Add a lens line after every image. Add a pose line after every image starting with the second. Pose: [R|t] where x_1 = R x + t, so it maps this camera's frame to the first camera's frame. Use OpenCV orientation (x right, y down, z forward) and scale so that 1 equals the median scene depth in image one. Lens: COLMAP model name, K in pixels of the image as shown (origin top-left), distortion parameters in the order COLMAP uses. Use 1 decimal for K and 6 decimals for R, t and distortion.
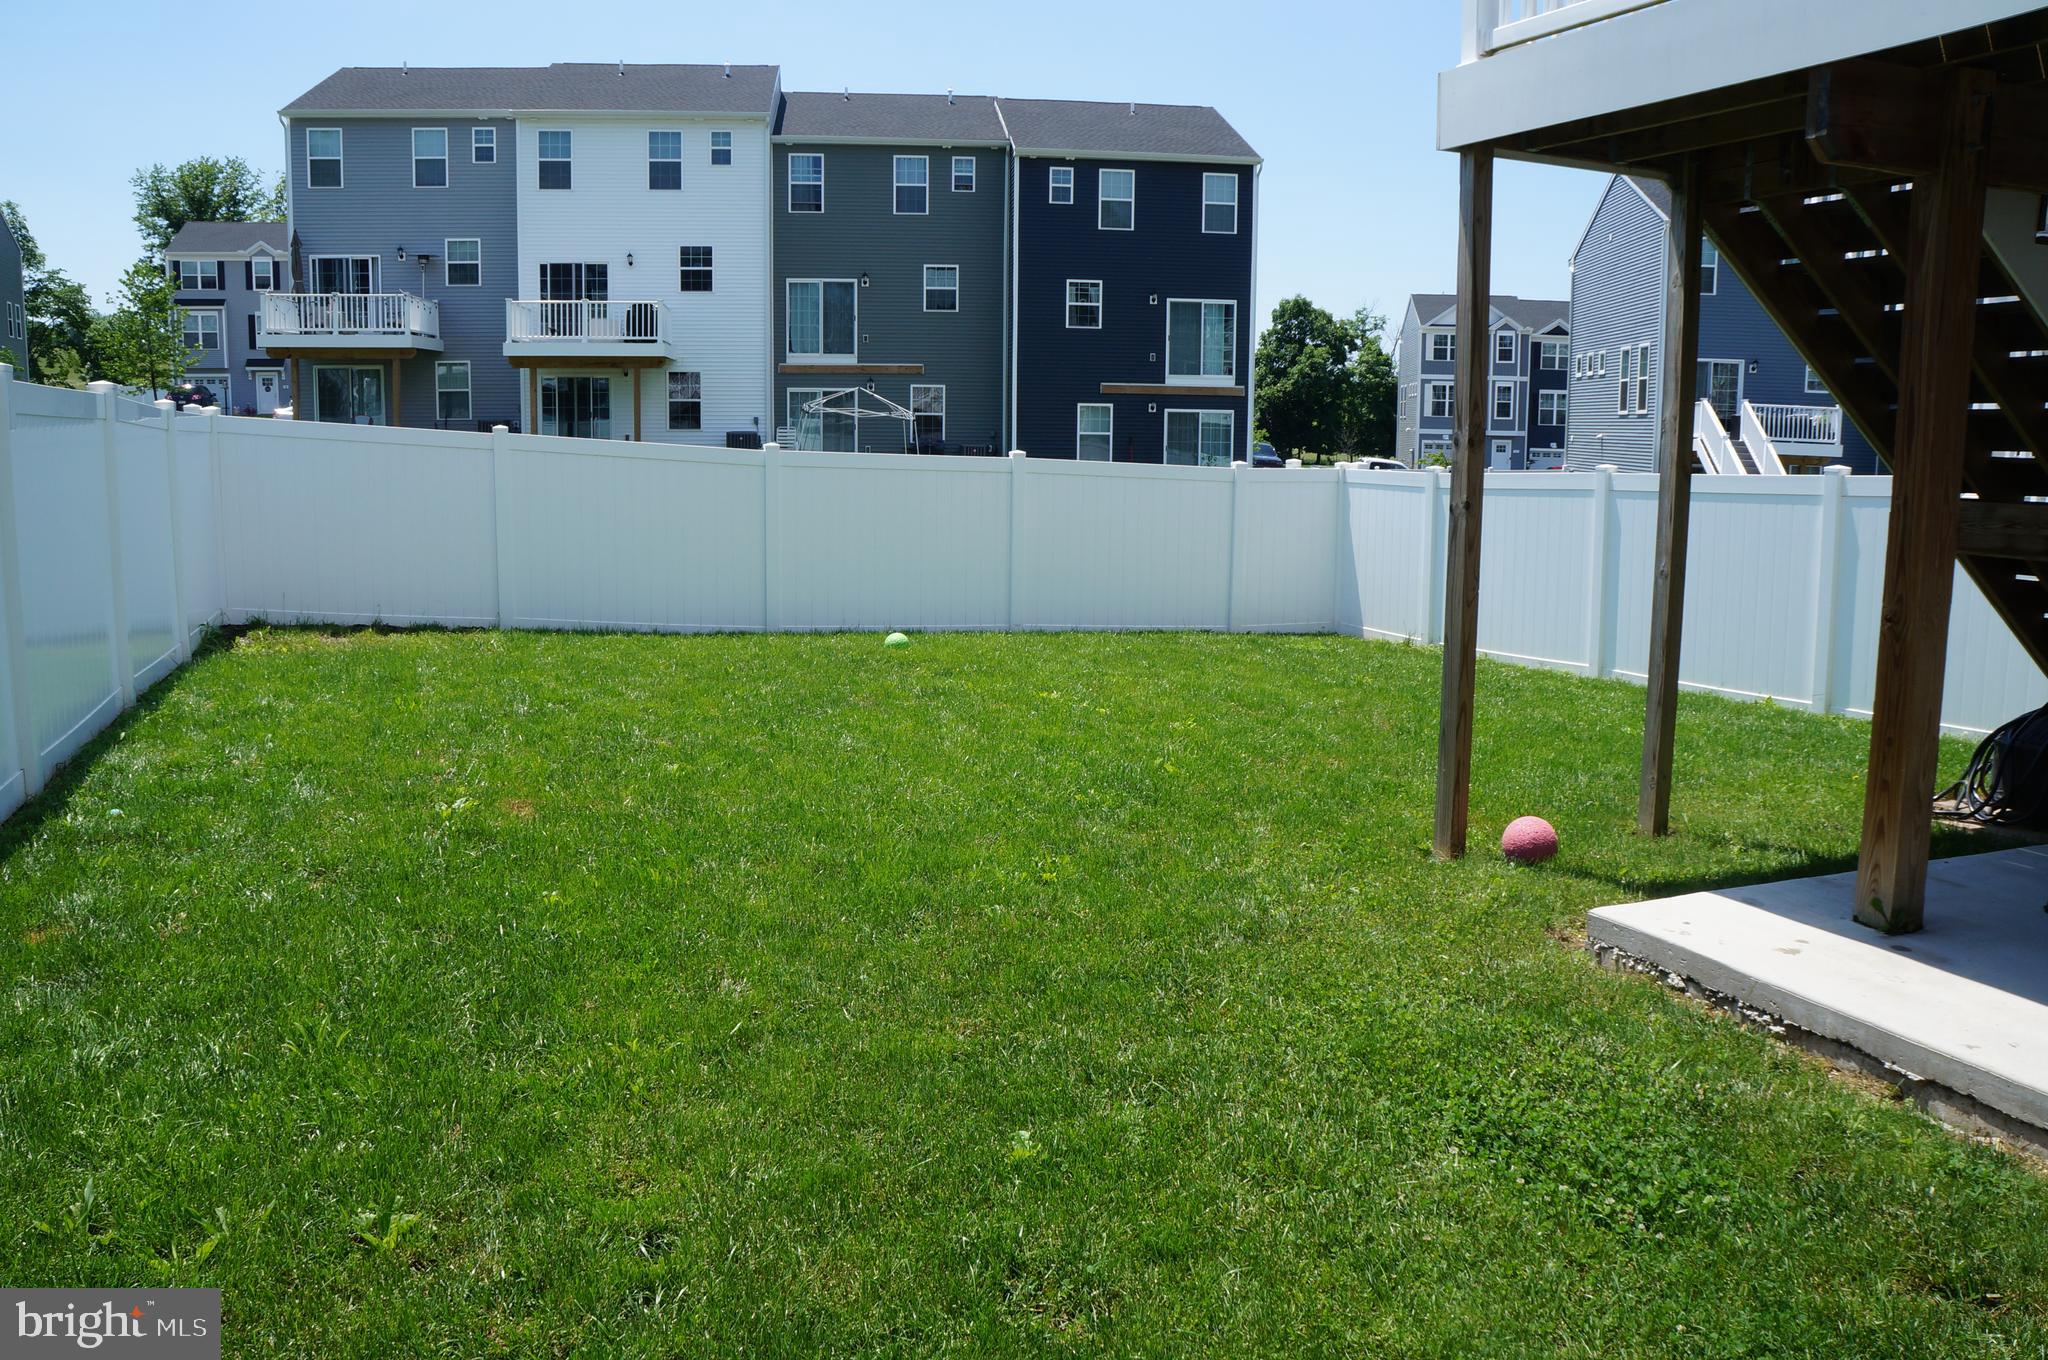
lens RADIAL K [[1628.2, 0, 1025.5], [0, 1628.2, 686.8], [0, 0, 1]] dist [-0.166596, 0.127429]
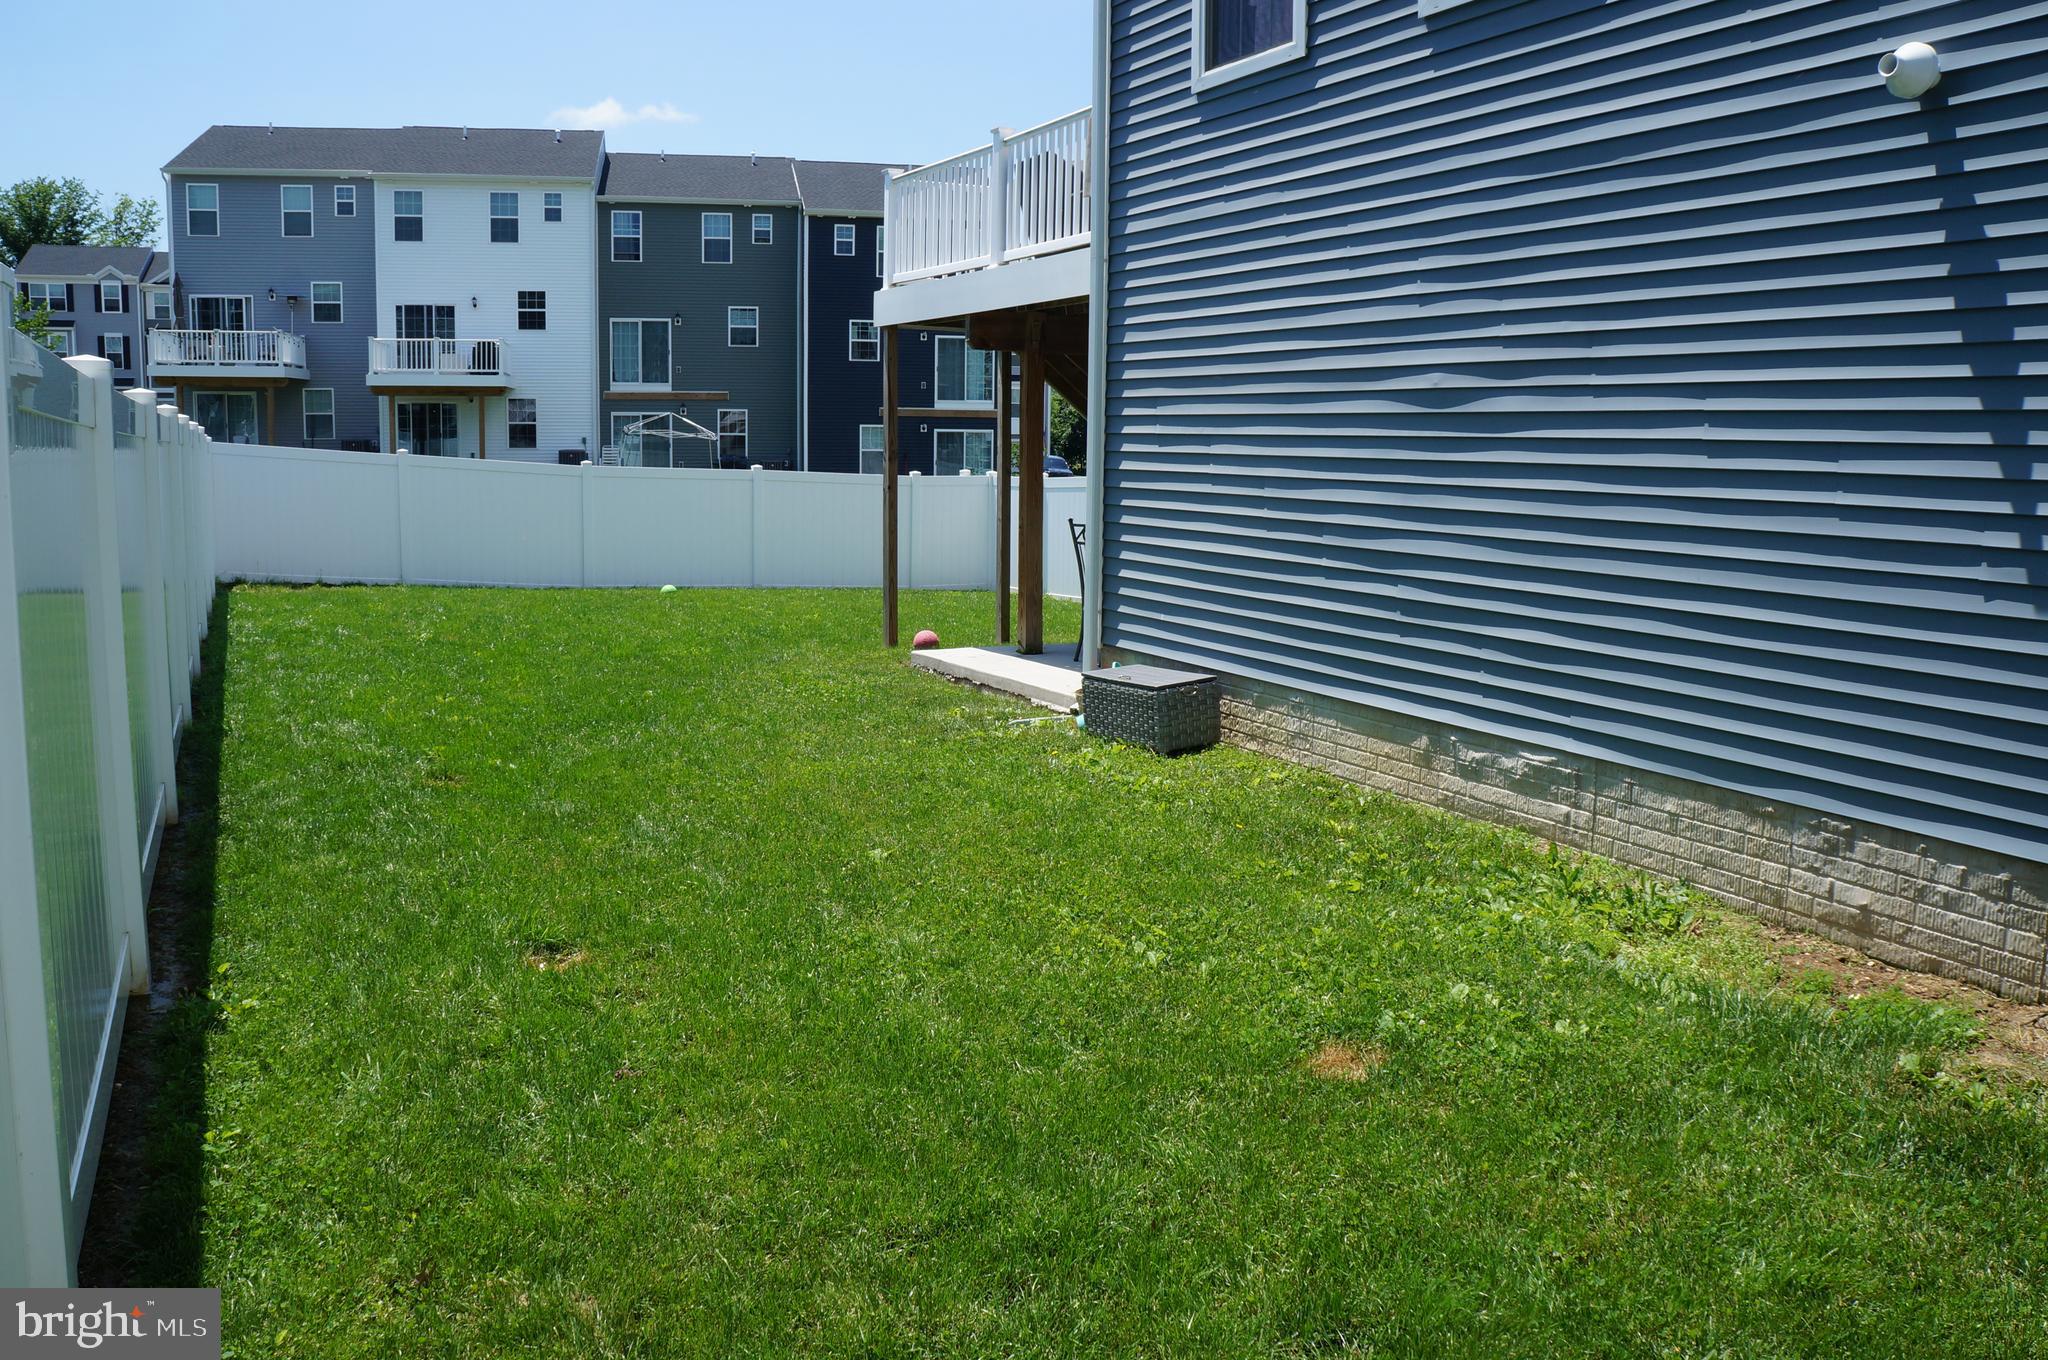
lens RADIAL K [[1628.2, 0, 1019.3], [0, 1628.2, 679.9], [0, 0, 1]] dist [-0.166596, 0.127429]
pose [[0.995517, -0.011403, 0.093889, 0.035629], [0.012607, 0.999846, -0.012248, 0.026680], [-0.093735, 0.013376, 0.995507, -0.183337]]
